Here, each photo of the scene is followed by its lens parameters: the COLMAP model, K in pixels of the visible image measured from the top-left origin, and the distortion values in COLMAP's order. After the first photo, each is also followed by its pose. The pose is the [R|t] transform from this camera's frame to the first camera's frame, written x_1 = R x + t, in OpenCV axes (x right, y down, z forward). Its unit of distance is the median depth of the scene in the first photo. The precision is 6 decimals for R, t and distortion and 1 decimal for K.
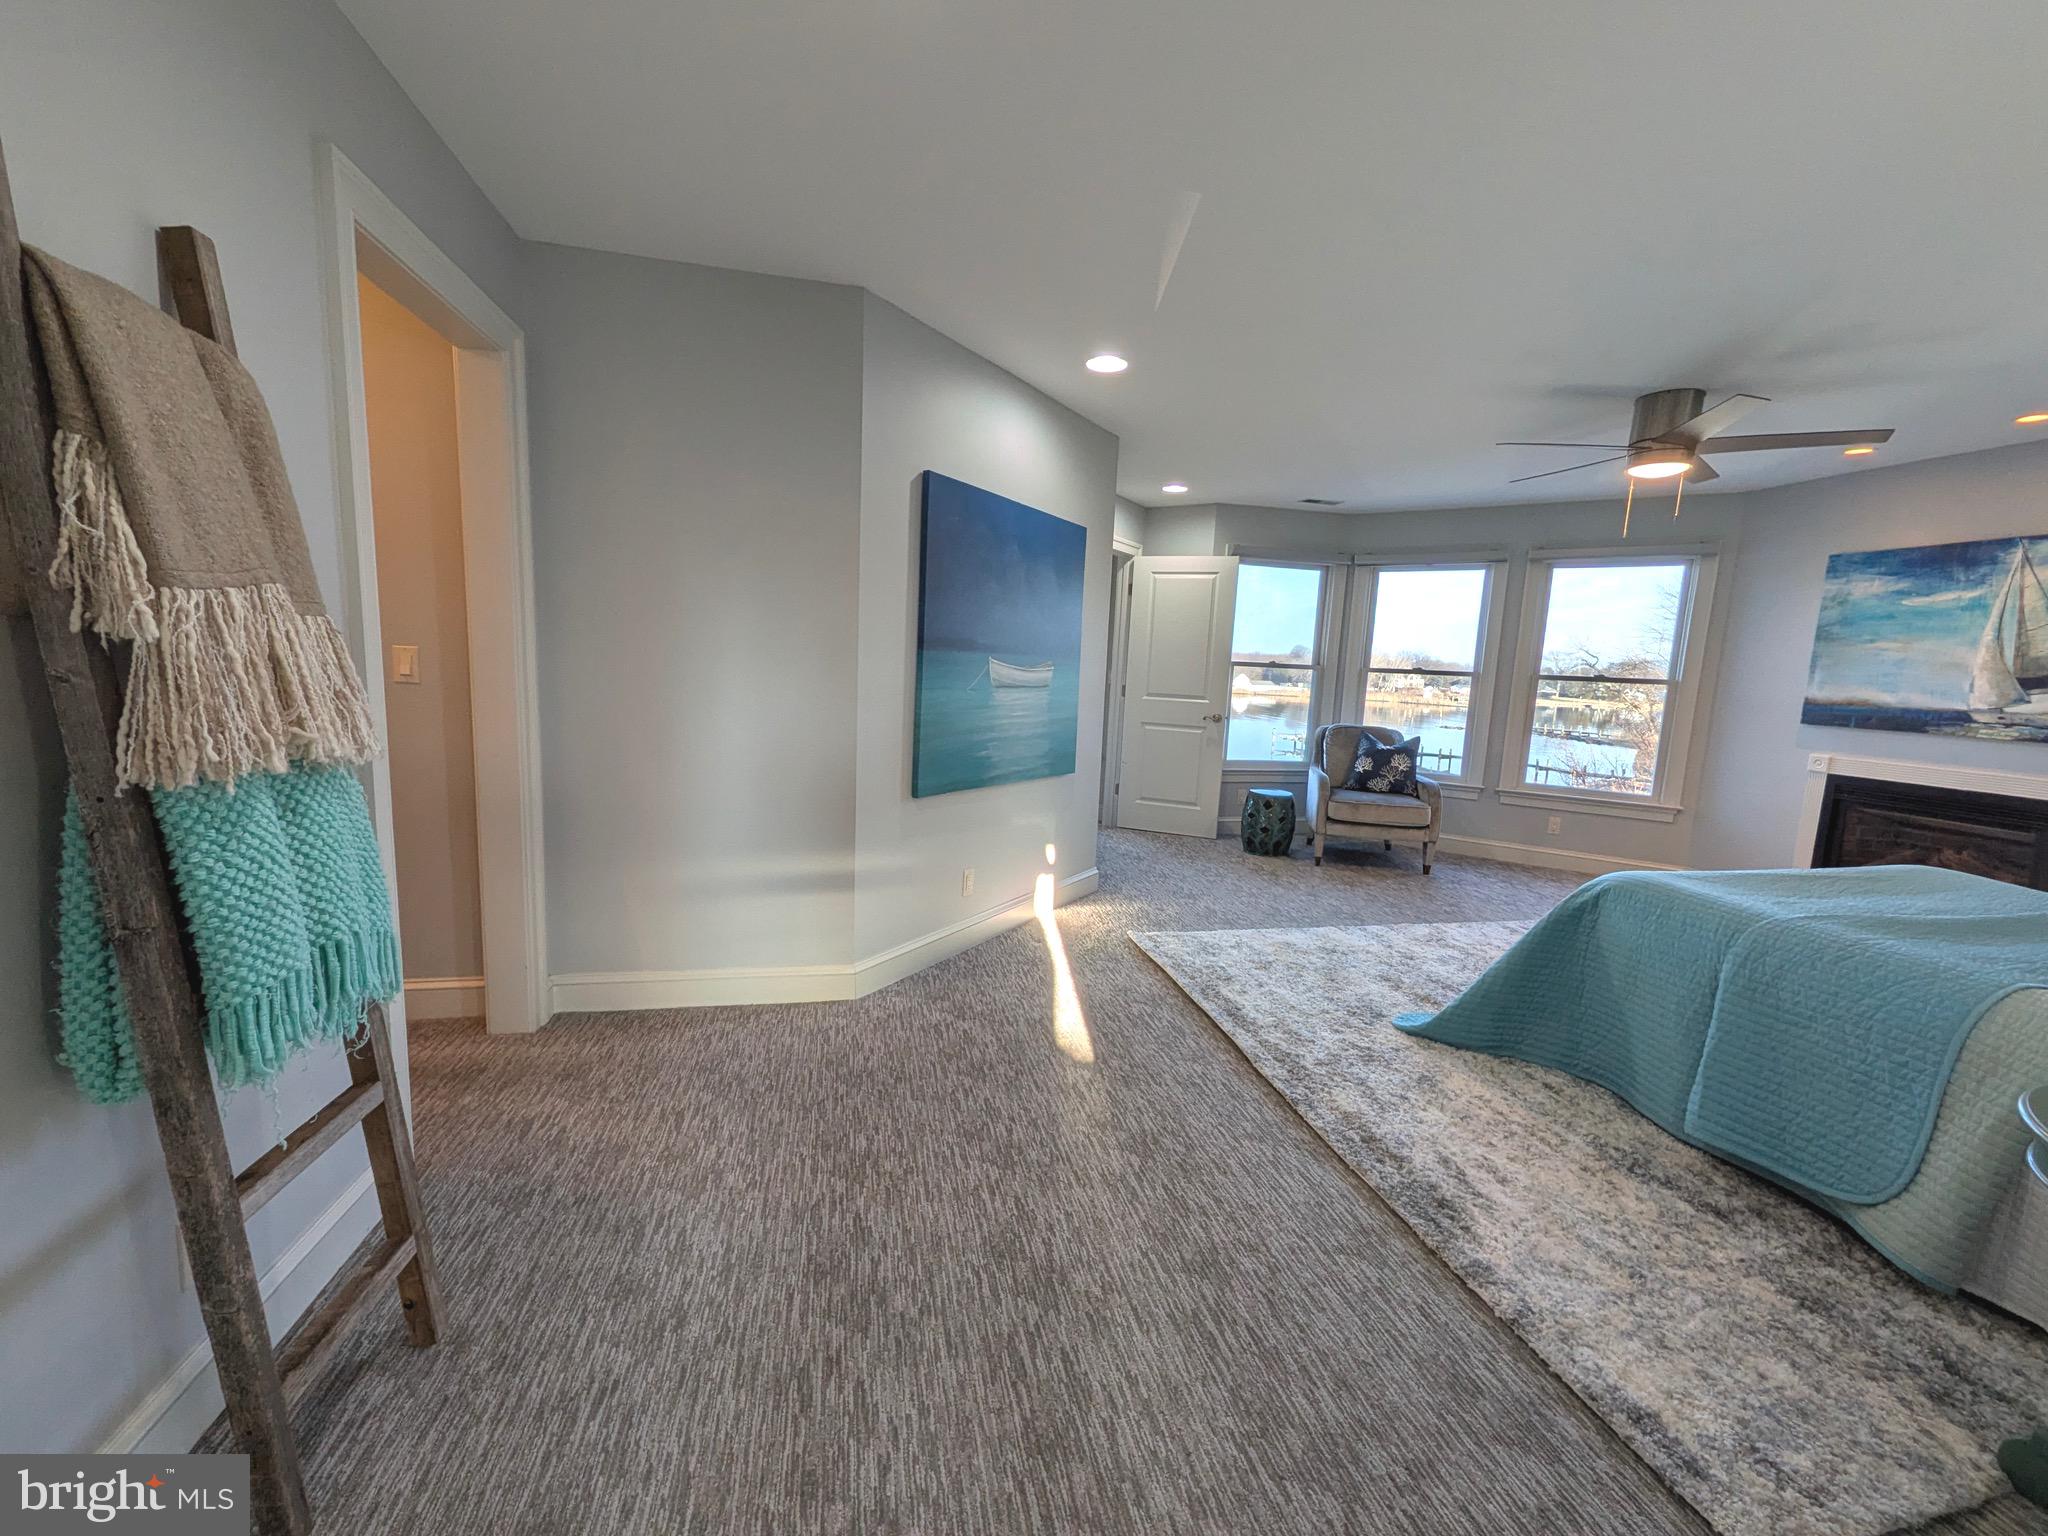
lens RADIAL K [[807.9, 0, 1024.0], [0, 807.9, 768.0], [0, 0, 1]] dist [0.017398, -0.000053]
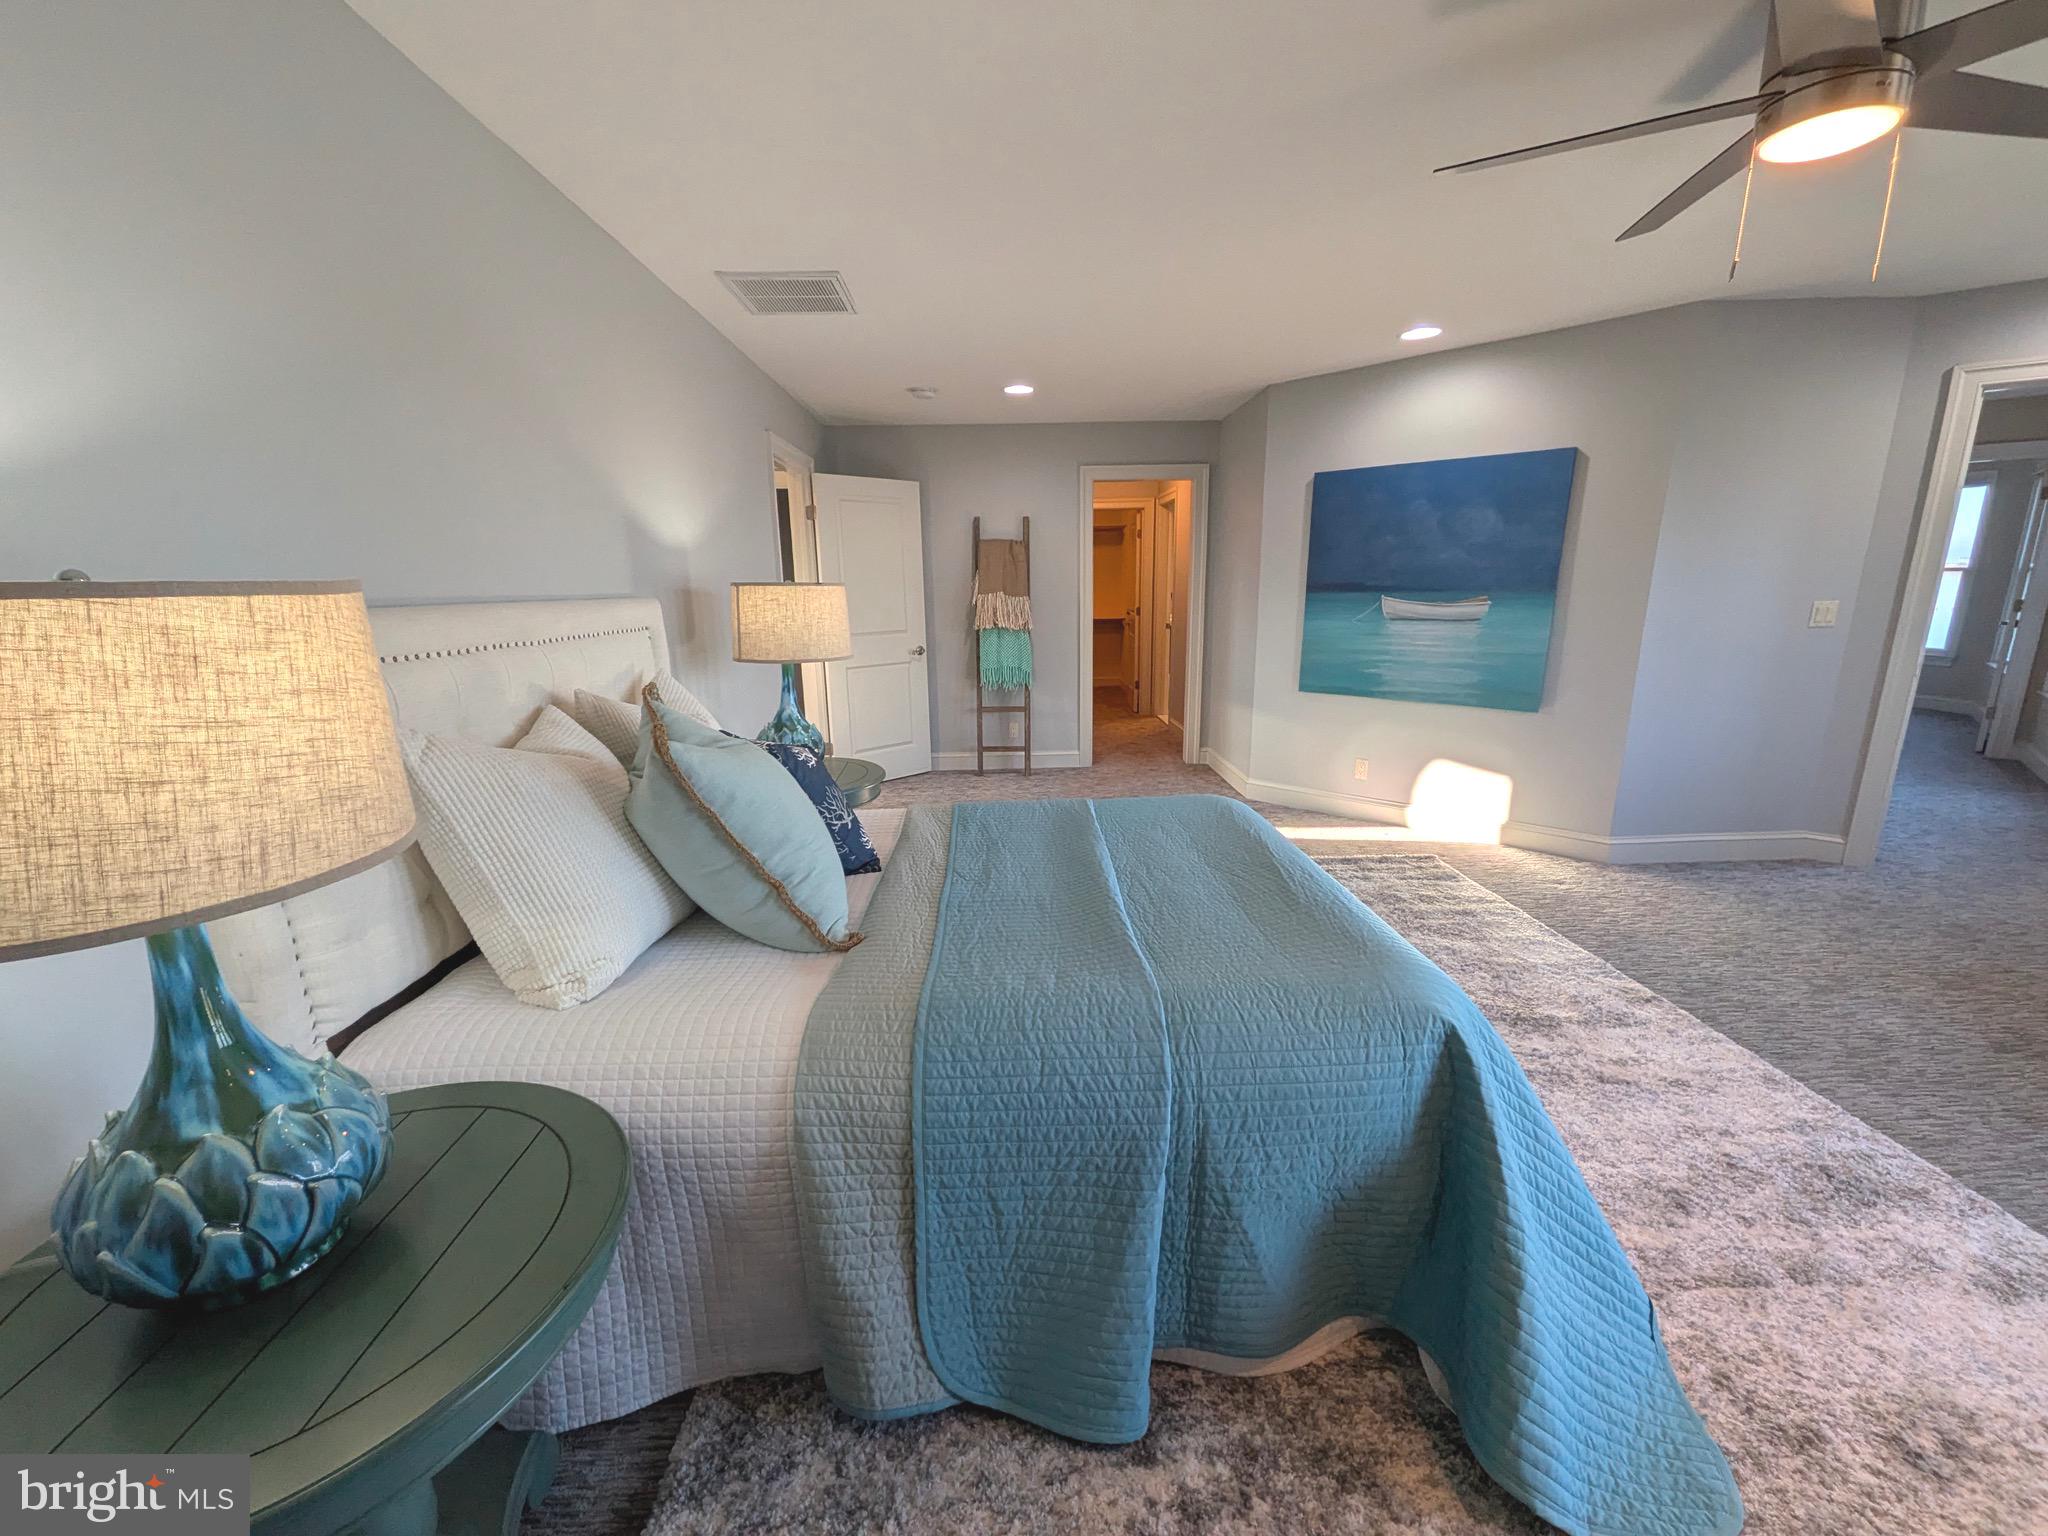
lens RADIAL K [[807.9, 0, 1024.0], [0, 807.9, 768.0], [0, 0, 1]] dist [0.017398, -0.000053]
pose [[-0.172320, 0.183574, -0.967784, 1.215280], [-0.124242, 0.970585, 0.206227, -0.059276], [0.977174, 0.155776, -0.144444, 0.603099]]
